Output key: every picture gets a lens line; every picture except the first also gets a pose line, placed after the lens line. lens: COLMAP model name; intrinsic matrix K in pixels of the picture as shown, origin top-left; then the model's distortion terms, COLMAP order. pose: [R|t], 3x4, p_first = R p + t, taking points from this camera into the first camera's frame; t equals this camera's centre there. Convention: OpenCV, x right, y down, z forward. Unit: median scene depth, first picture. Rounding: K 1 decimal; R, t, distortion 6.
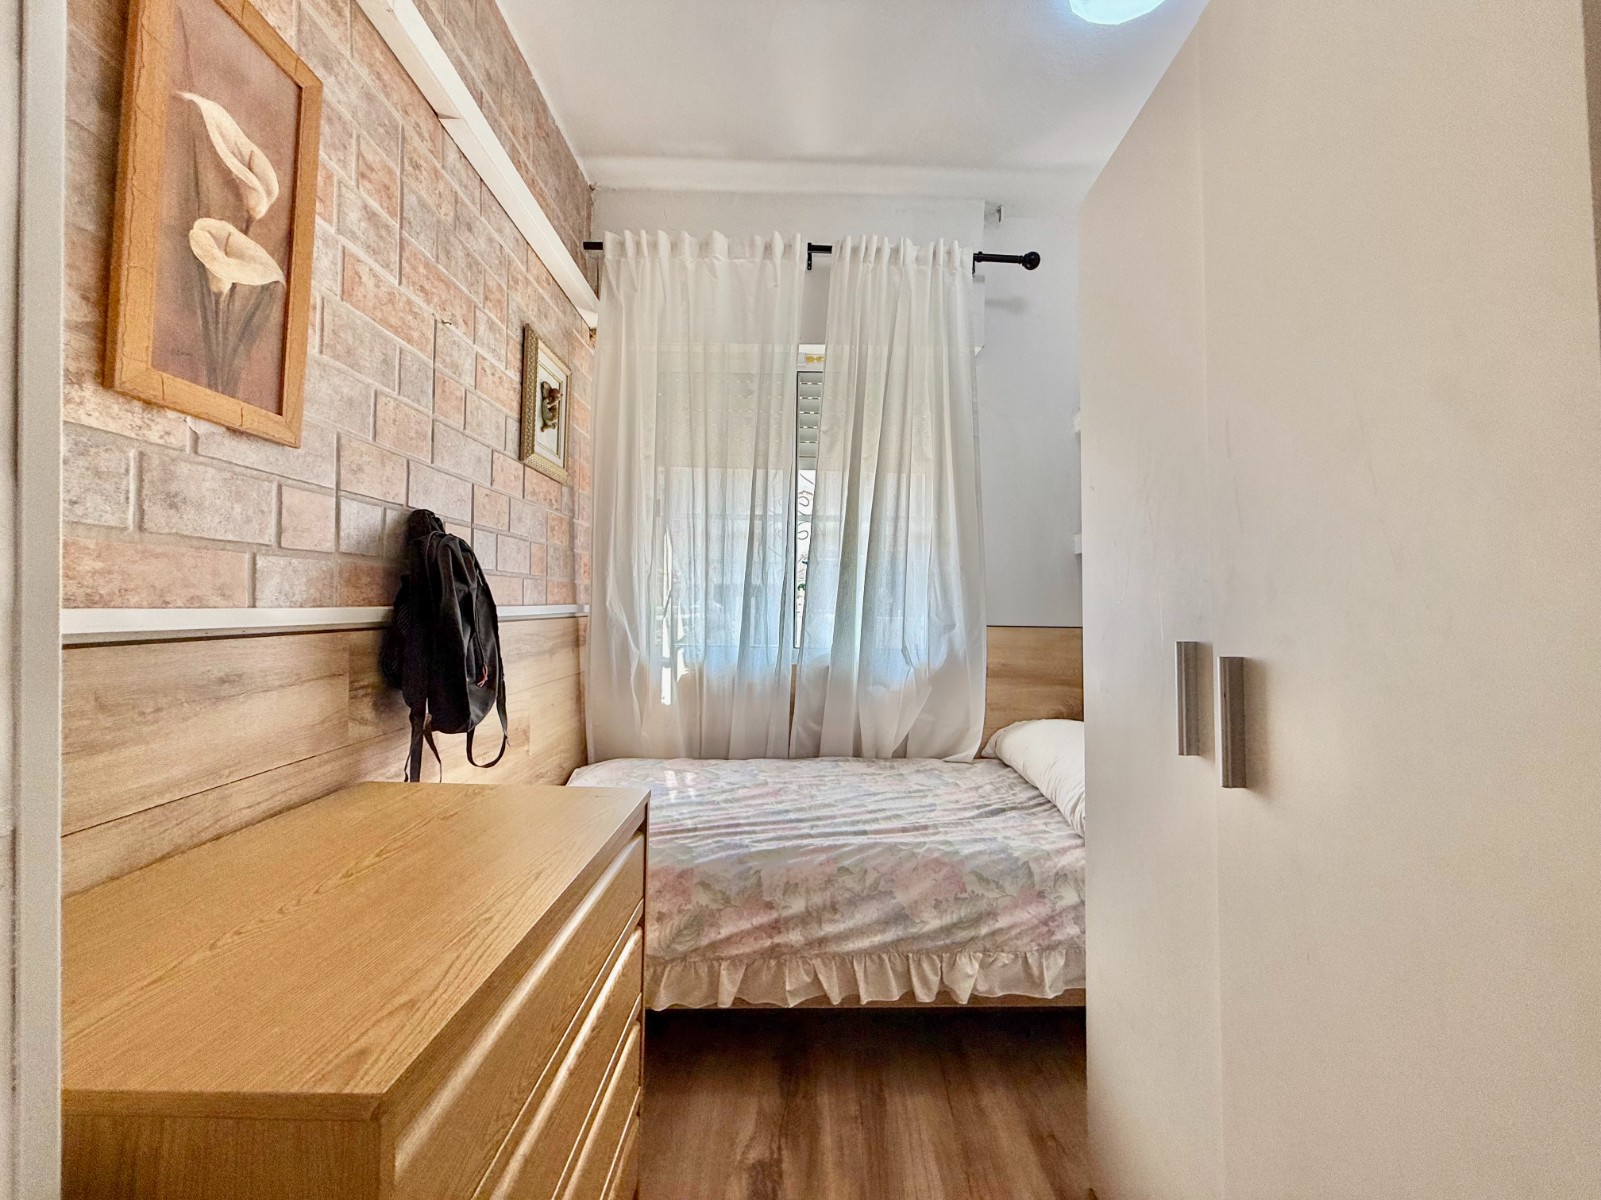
lens RADIAL K [[645.0, 0, 800.9], [0, 645.0, 595.2], [0, 0, 1]] dist [-0.000286, 0.000151]
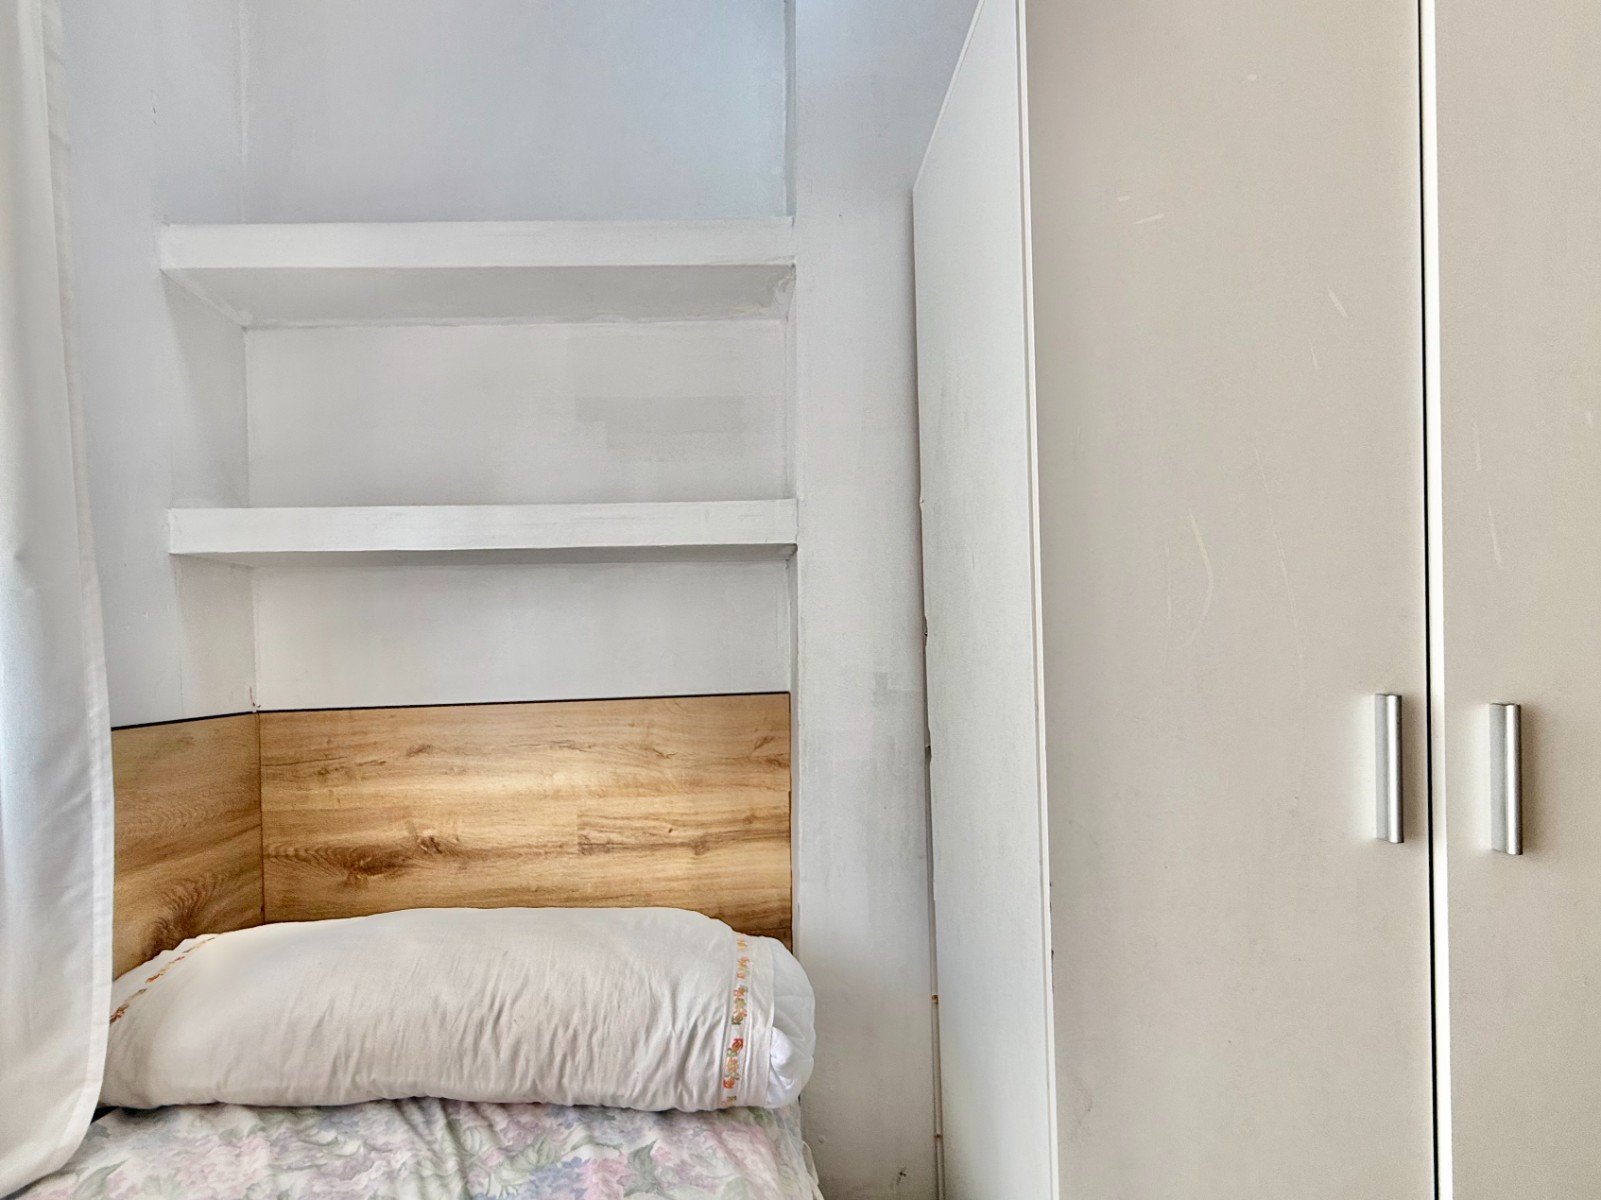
lens RADIAL K [[797.7, 0, 763.1], [0, 797.7, 663.5], [0, 0, 1]] dist [-0.000518, -0.000821]
pose [[-0.007292, -0.024932, 0.999663, -0.167303], [0.021835, 0.999447, 0.025086, 0.005864], [-0.999735, 0.022011, -0.006744, 0.857368]]
